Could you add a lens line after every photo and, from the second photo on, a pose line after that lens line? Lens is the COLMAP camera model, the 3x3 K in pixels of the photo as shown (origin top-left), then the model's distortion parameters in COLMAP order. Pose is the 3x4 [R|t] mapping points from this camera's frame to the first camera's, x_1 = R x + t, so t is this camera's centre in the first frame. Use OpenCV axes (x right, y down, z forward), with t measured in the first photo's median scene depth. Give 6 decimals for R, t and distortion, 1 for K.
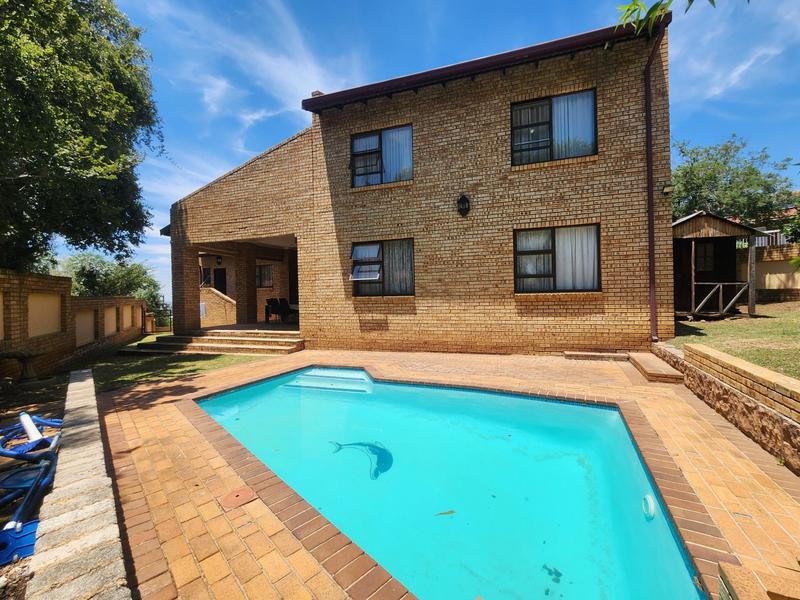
lens RADIAL K [[332.2, 0, 400.0], [0, 332.2, 299.1], [0, 0, 1]] dist [-0.000349, 0.000234]
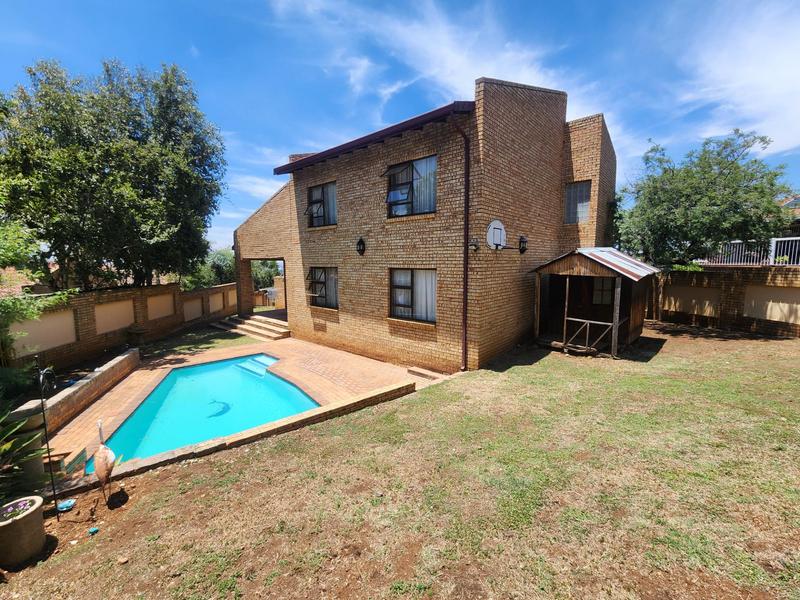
lens RADIAL K [[332.2, 0, 400.0], [0, 332.2, 298.0], [0, 0, 1]] dist [-0.000349, 0.000234]
pose [[0.920232, 0.061695, -0.386481, 0.812763], [-0.022339, 0.994167, 0.105511, -0.212212], [0.390736, -0.088461, 0.916242, -0.154883]]
